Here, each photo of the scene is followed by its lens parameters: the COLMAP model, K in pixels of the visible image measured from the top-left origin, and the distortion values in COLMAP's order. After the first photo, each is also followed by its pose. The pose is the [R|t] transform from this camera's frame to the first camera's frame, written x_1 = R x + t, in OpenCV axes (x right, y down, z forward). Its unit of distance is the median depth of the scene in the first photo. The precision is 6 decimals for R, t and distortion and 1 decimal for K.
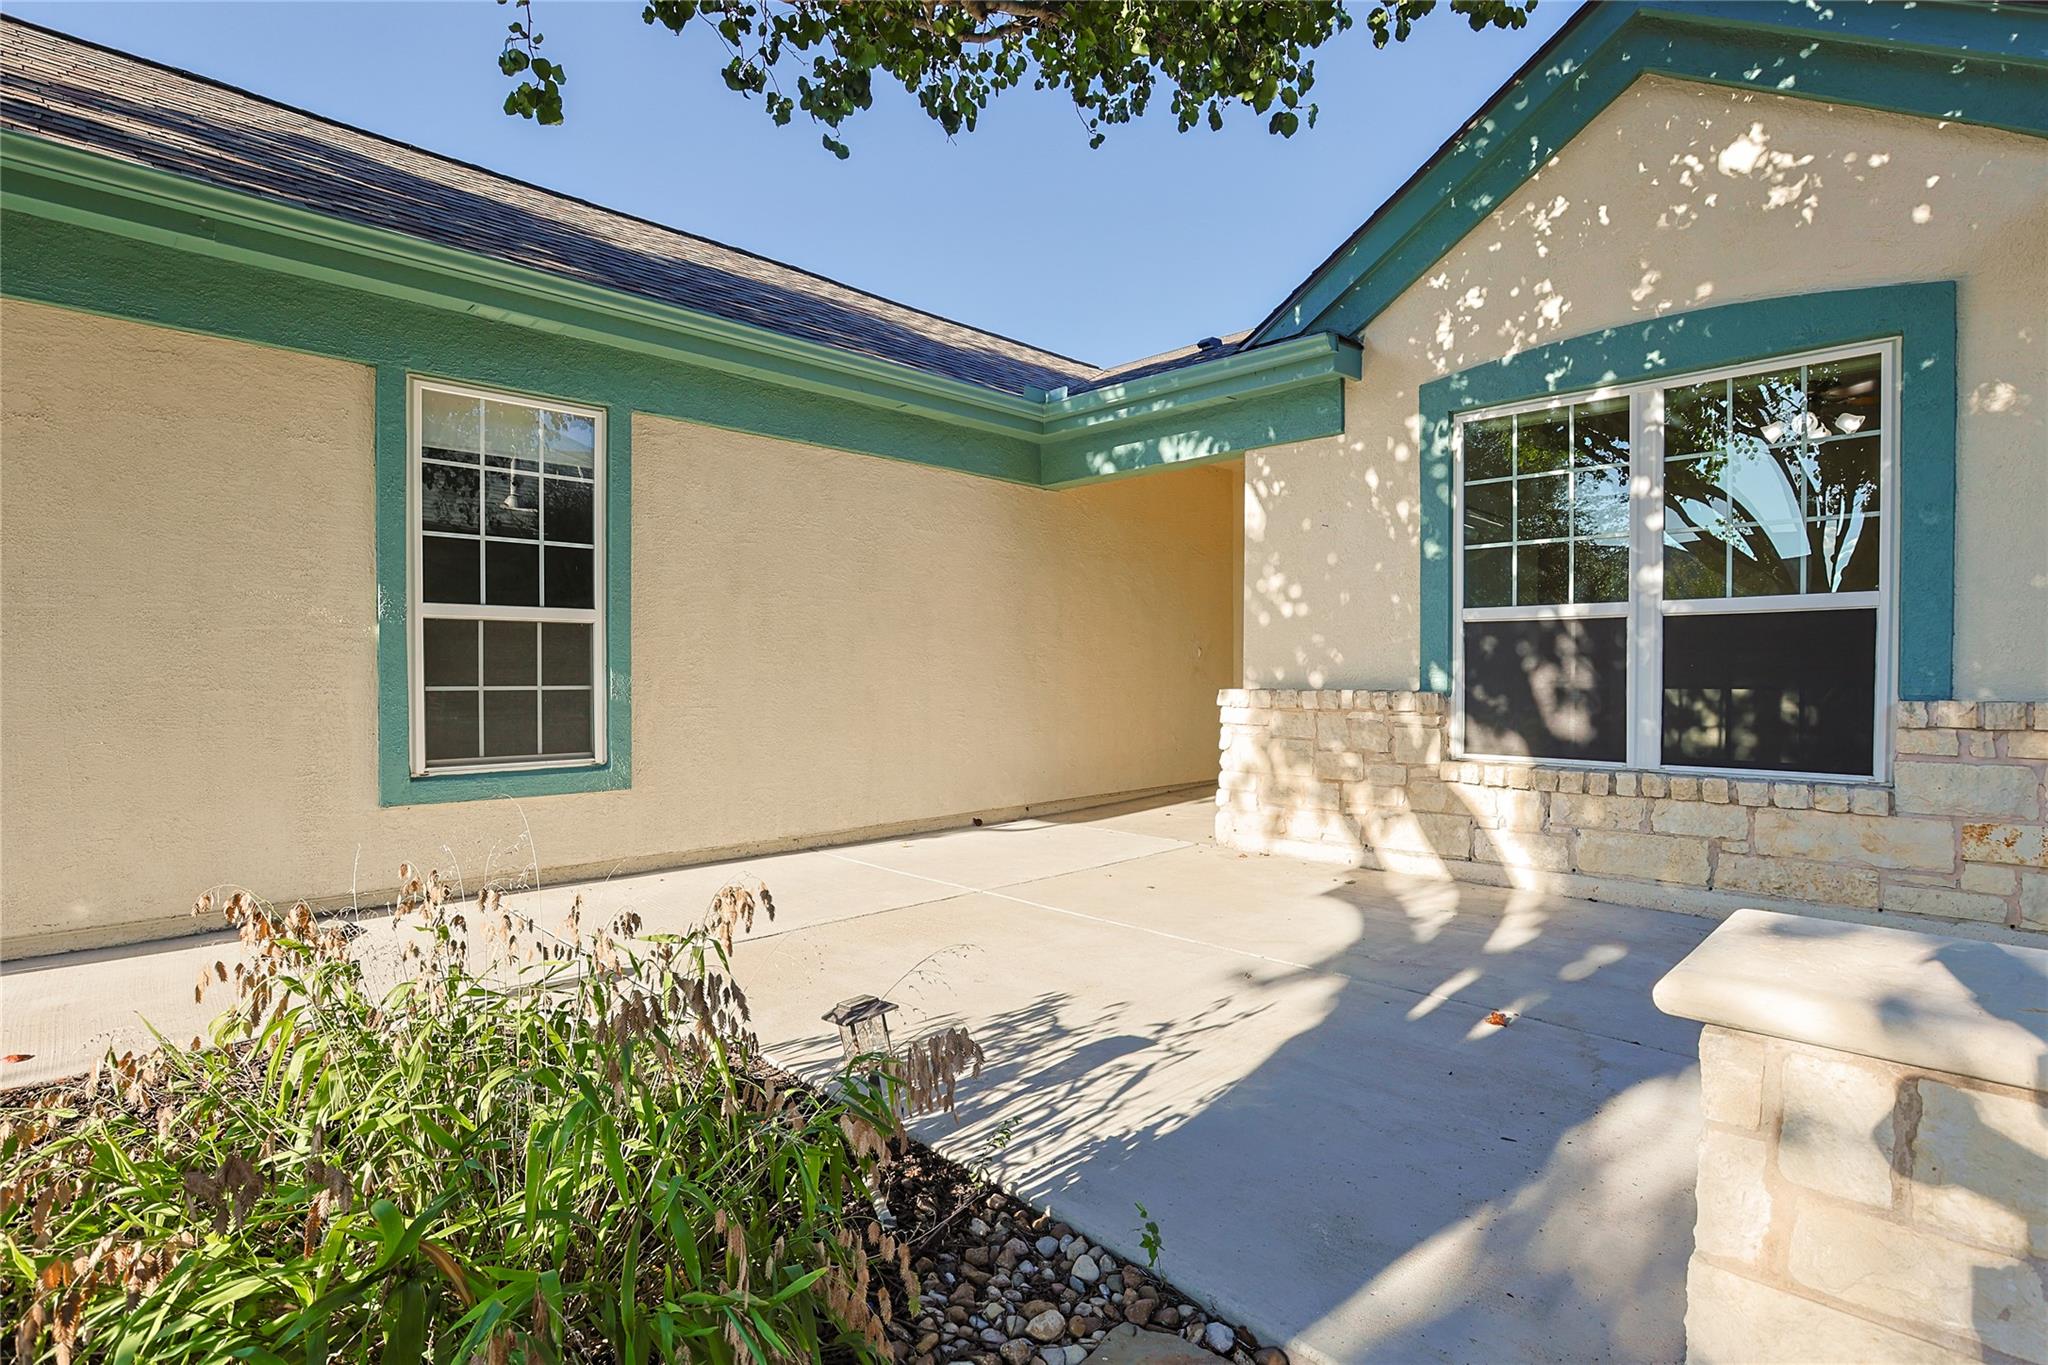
lens RADIAL K [[1003.7, 0, 1023.6], [0, 1003.7, 688.8], [0, 0, 1]] dist [-0.059649, 0.022602]
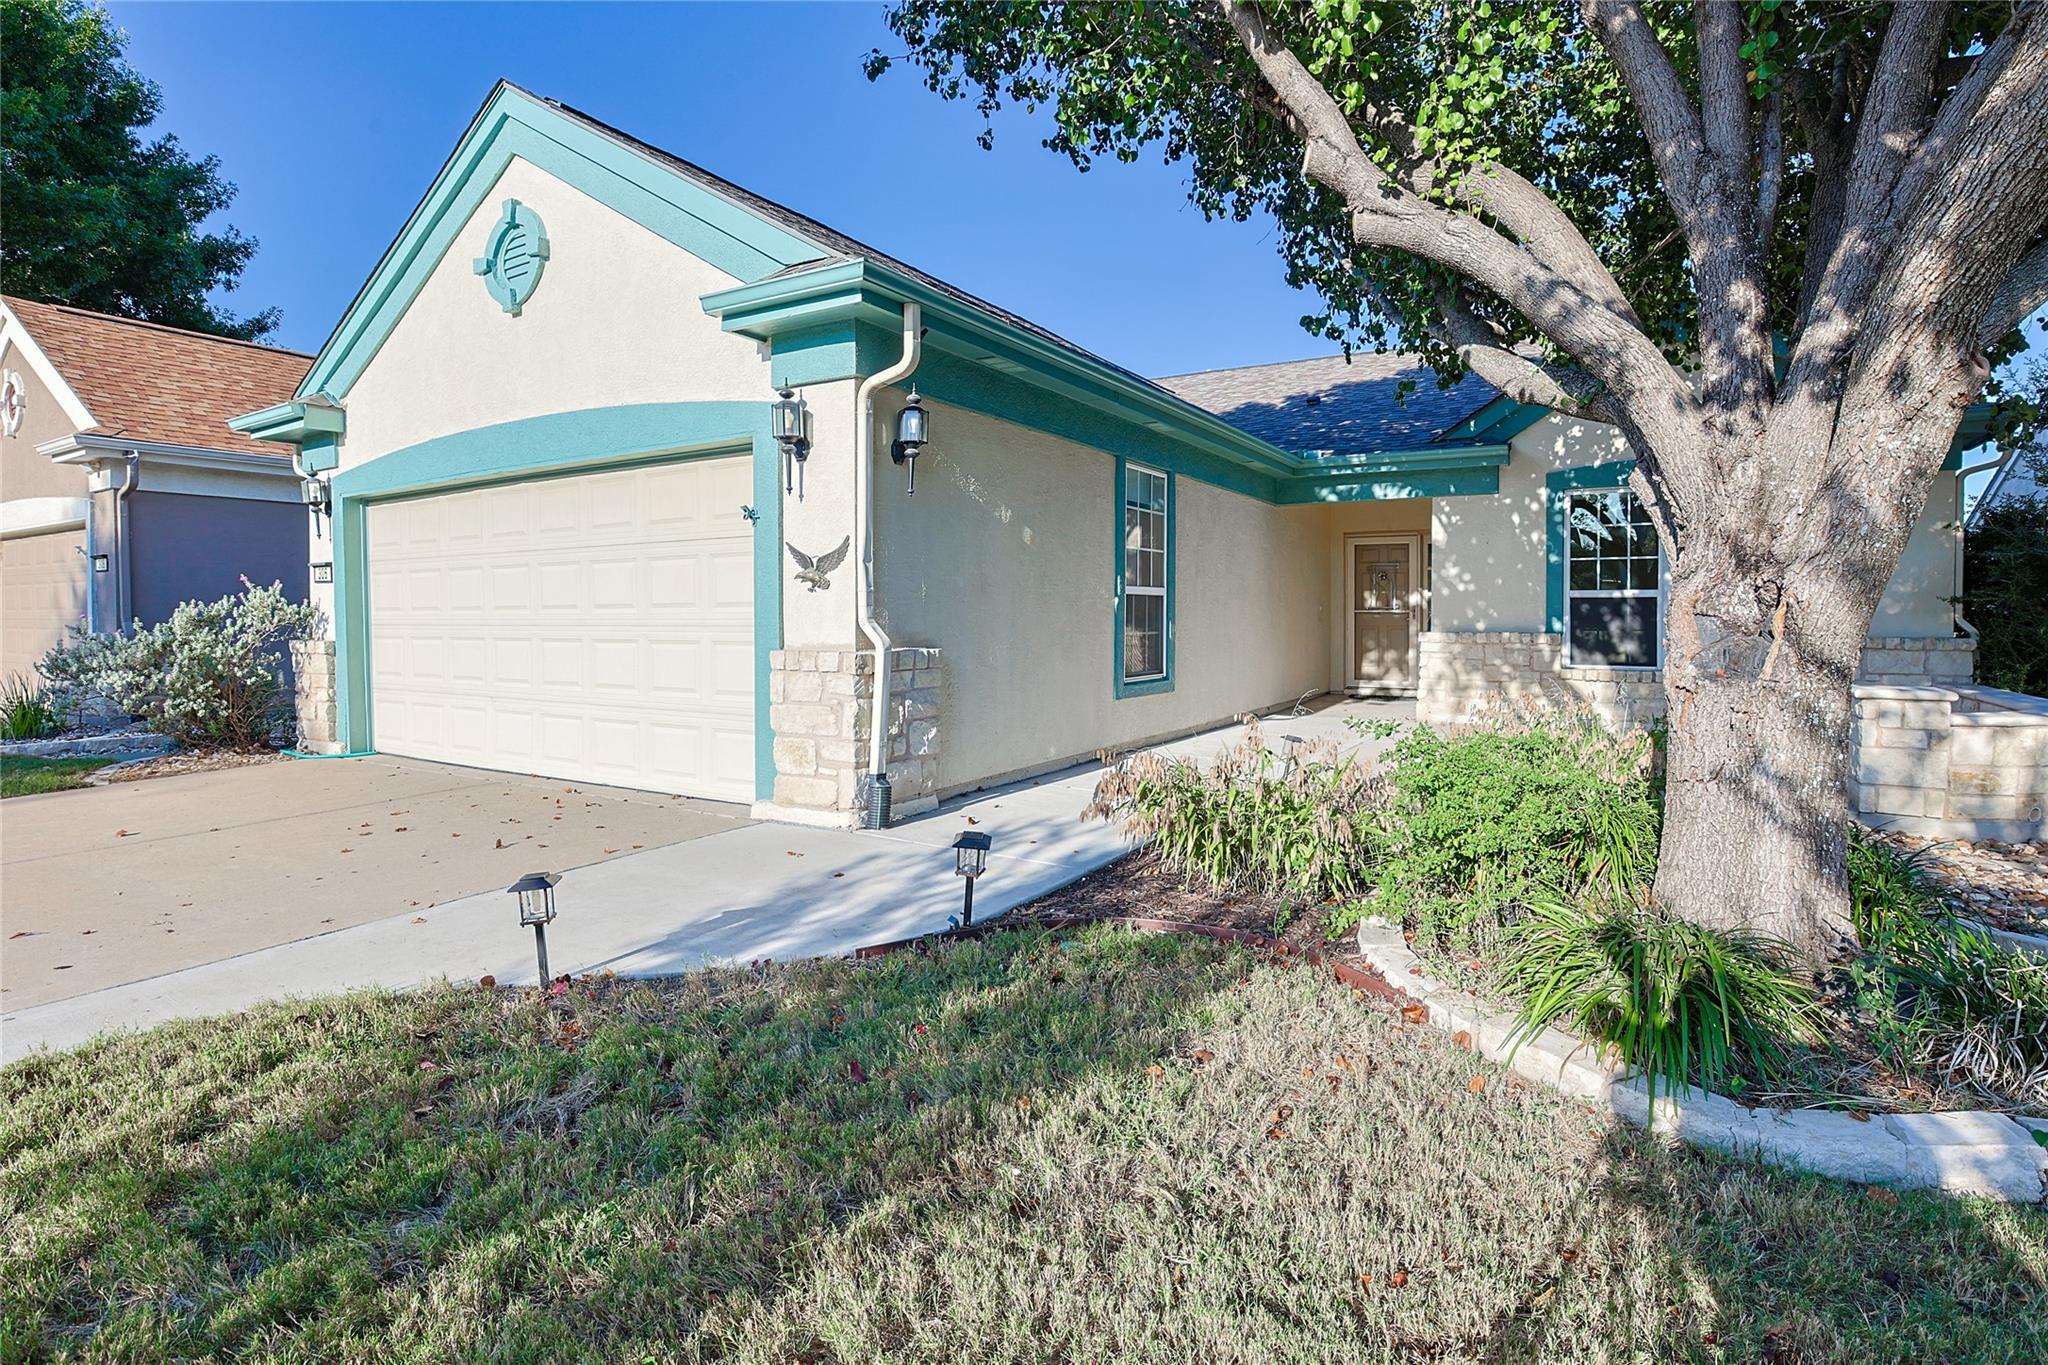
lens RADIAL K [[994.0, 0, 1035.2], [0, 994.0, 613.9], [0, 0, 1]] dist [-0.036554, -0.000093]
pose [[0.967813, 0.000496, 0.251671, -1.055943], [0.003653, 0.999865, -0.016019, -0.005596], [-0.251645, 0.016423, 0.967680, -0.602479]]
